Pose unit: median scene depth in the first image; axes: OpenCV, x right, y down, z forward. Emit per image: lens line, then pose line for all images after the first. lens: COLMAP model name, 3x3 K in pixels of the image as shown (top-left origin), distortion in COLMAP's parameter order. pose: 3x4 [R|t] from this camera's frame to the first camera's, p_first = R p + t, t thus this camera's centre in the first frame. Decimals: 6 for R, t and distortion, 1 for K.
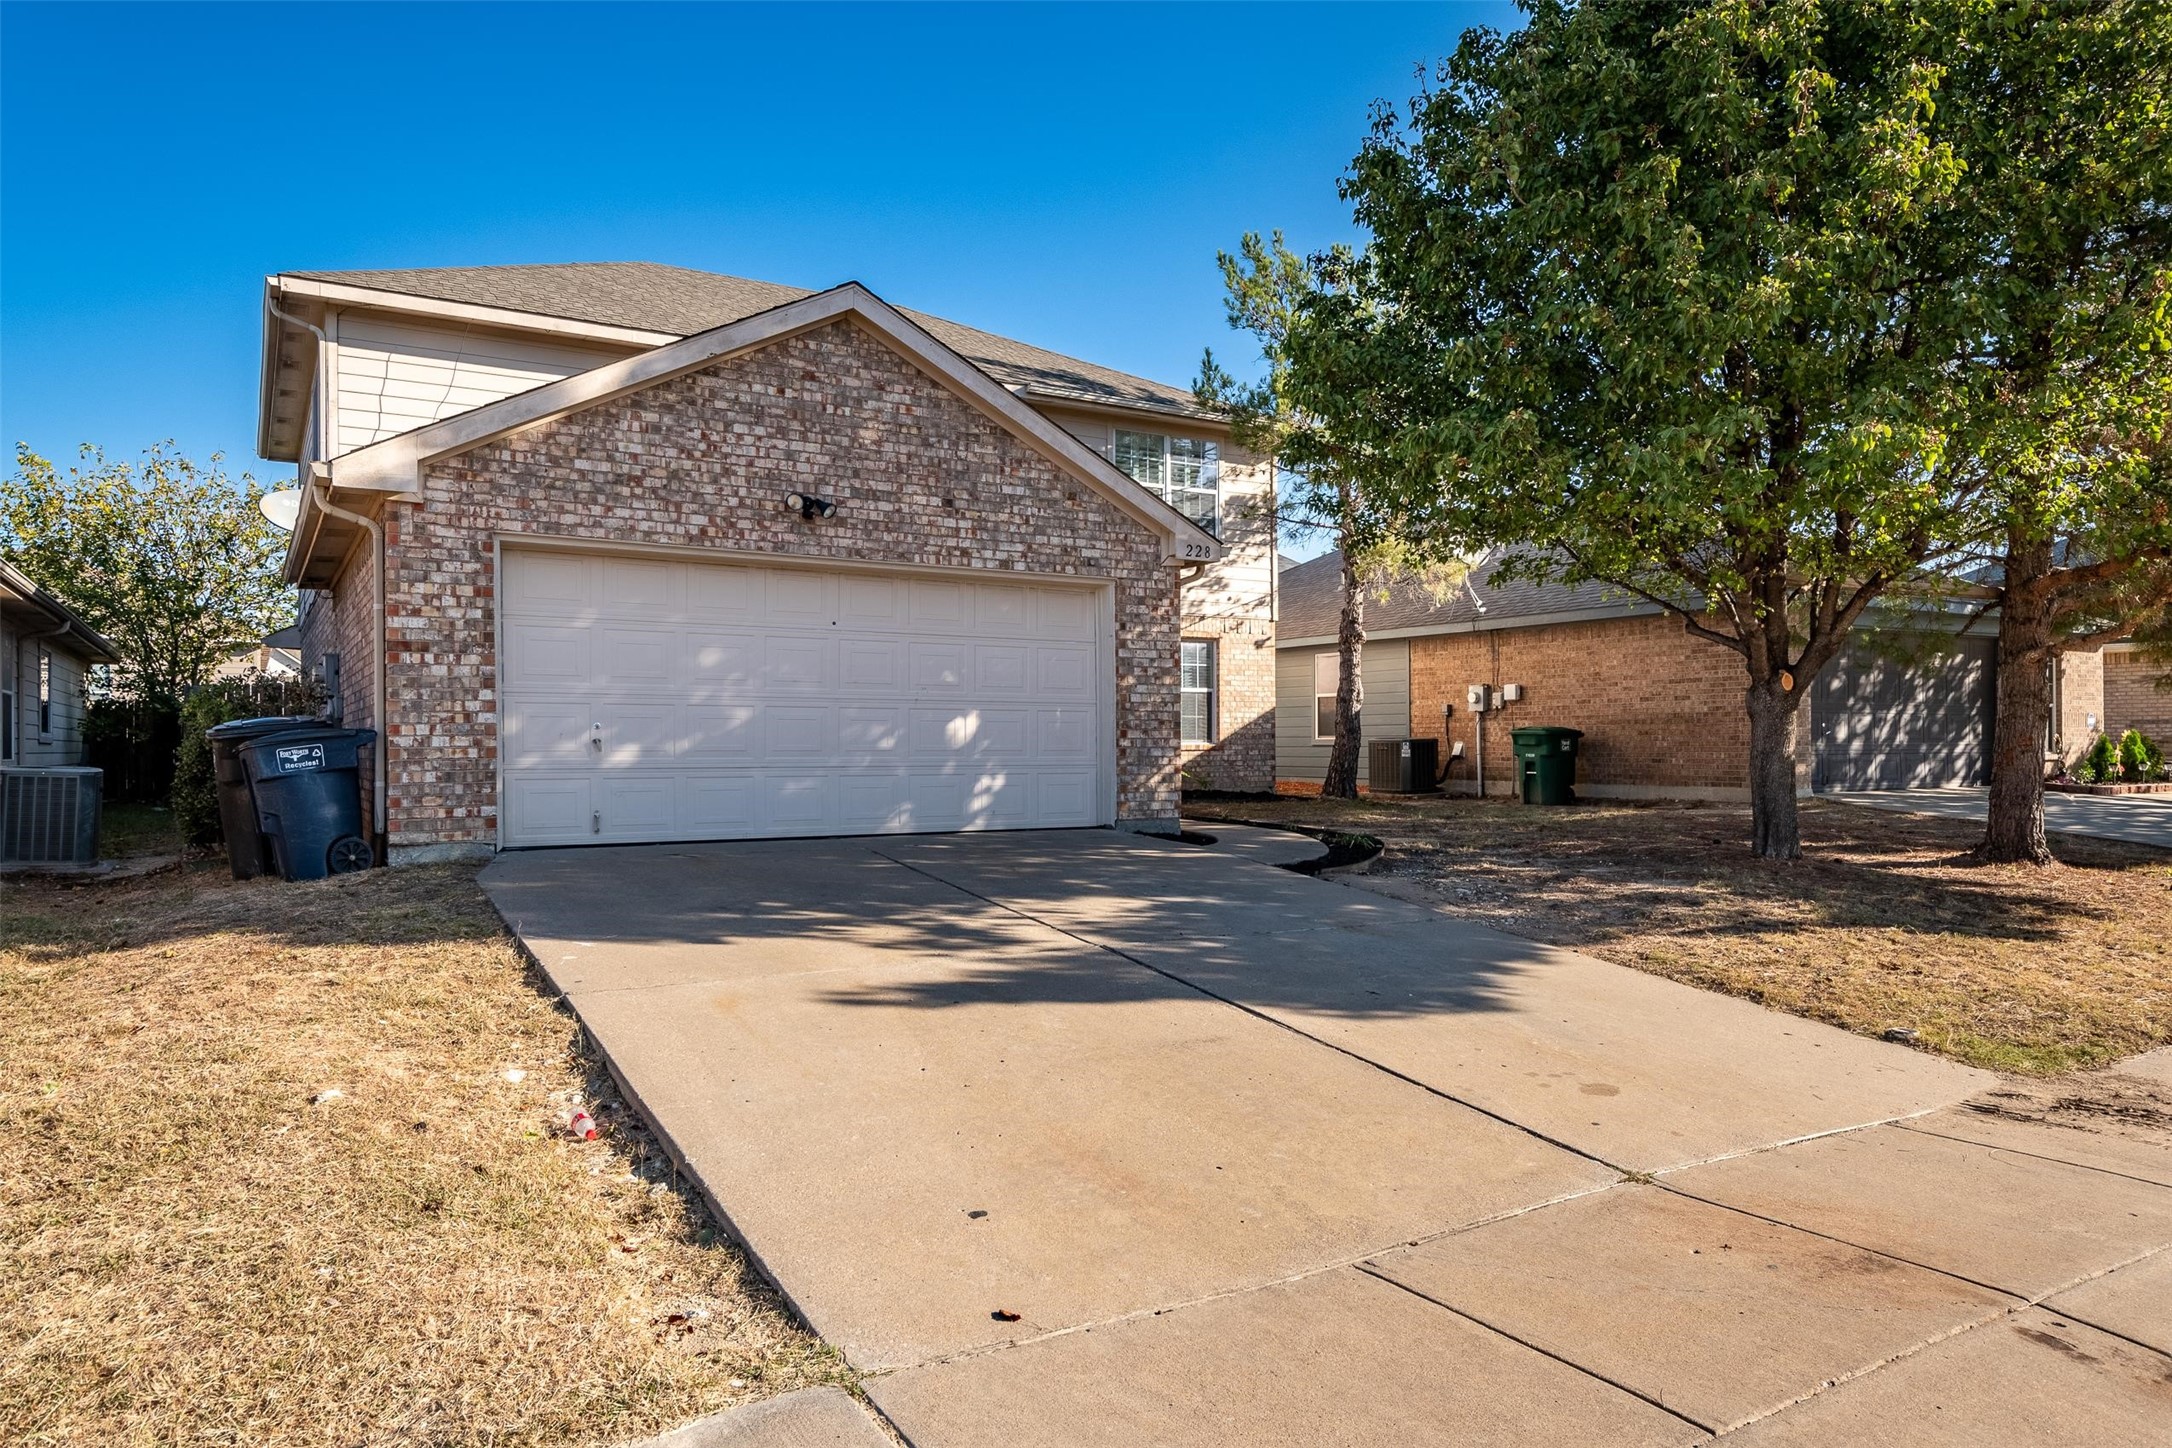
lens RADIAL K [[1354.4, 0, 1015.9], [0, 1354.4, 724.7], [0, 0, 1]] dist [0.007426, 0.000693]
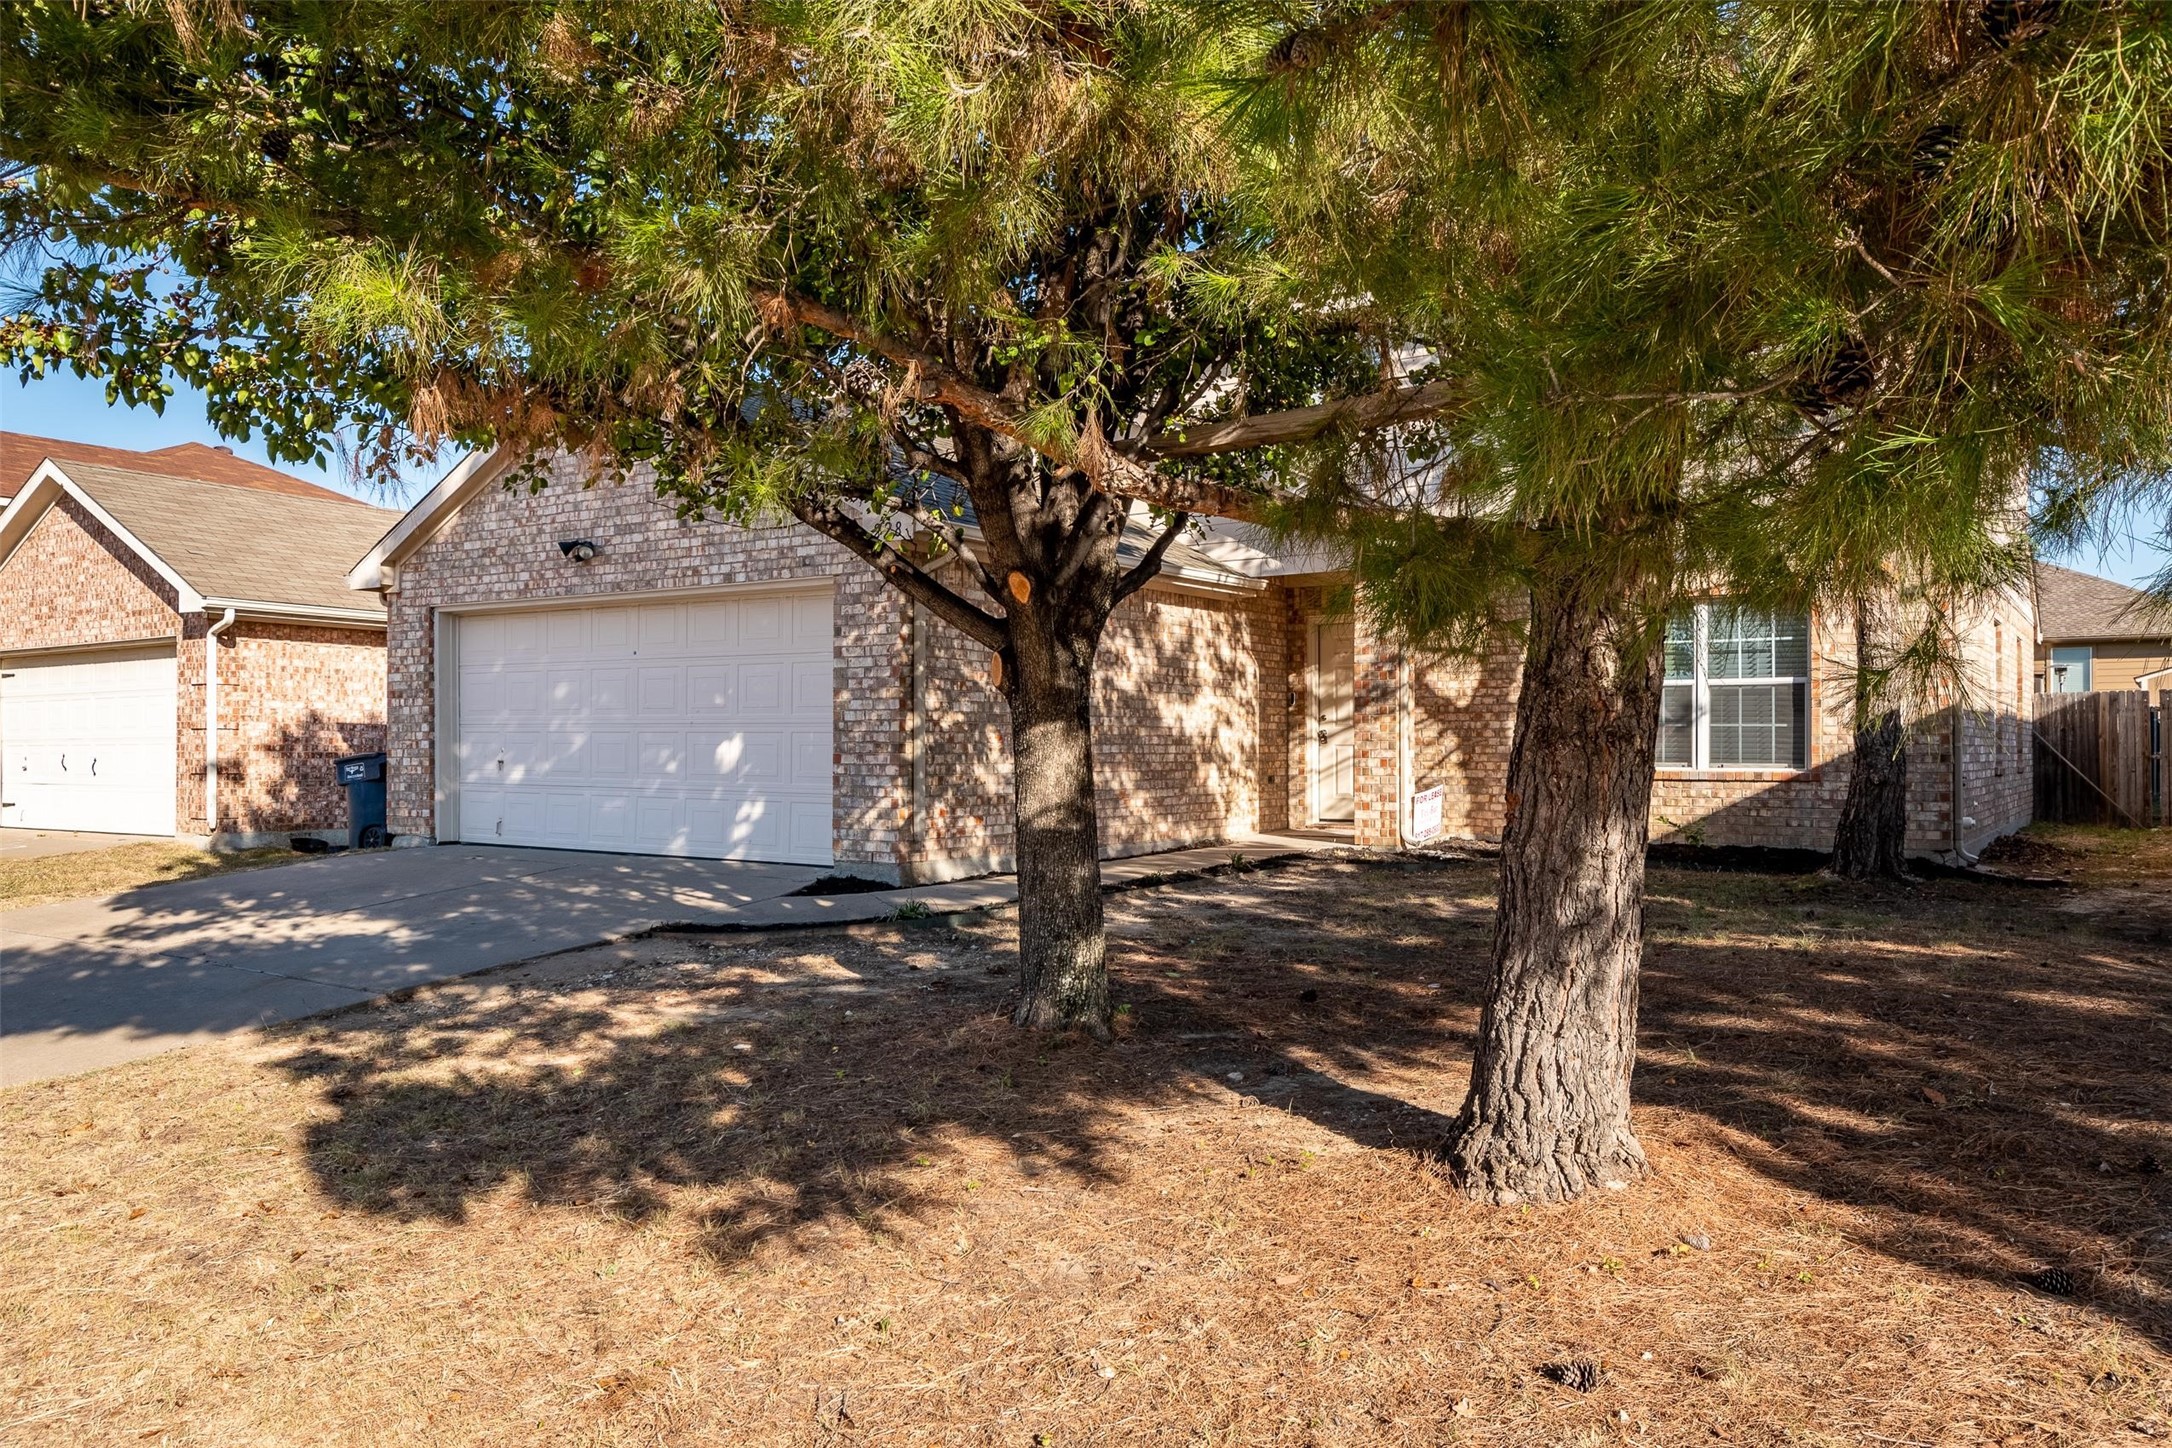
lens RADIAL K [[1497.4, 0, 1086.0], [0, 1497.4, 724.0], [0, 0, 1]] dist [-0.000252, -0.000343]
pose [[0.457730, -0.011502, -0.889017, 1.065480], [0.007471, 0.999931, -0.009090, -0.005943], [0.889060, -0.002481, 0.457784, 0.773997]]
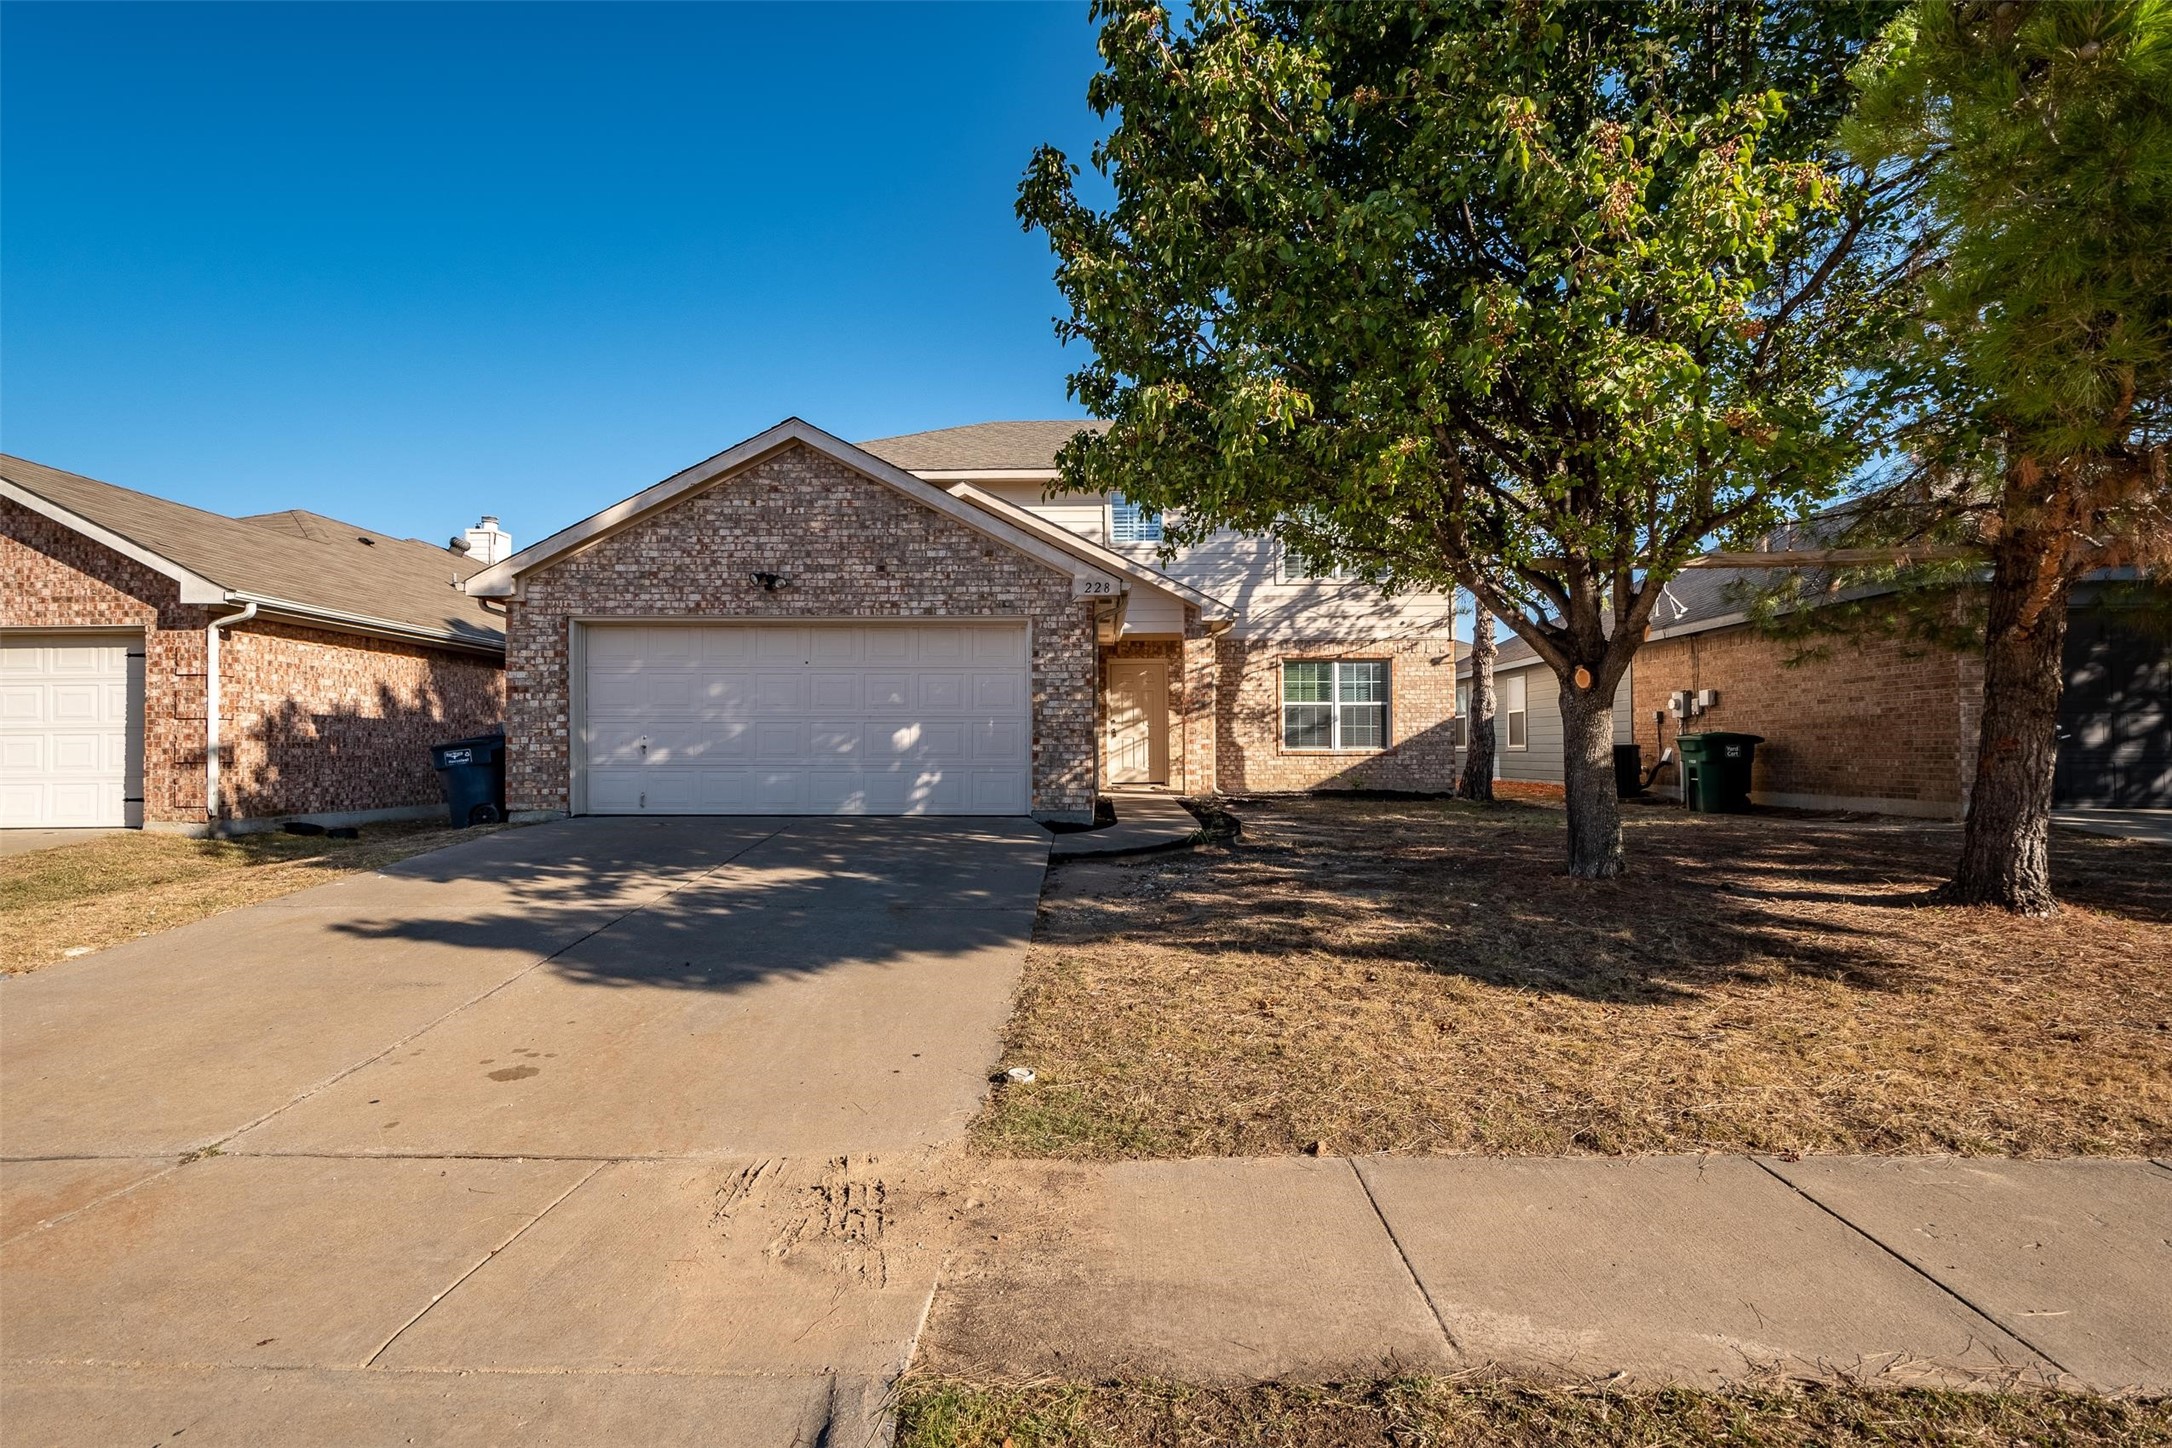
lens RADIAL K [[953.0, 0, 1086.0], [0, 953.0, 724.0], [0, 0, 1]] dist [0.011537, -0.000116]
pose [[0.856694, -0.013979, -0.515635, 0.615998], [0.006773, 0.999851, -0.015855, 0.006049], [0.515780, 0.010090, 0.856662, 0.304582]]
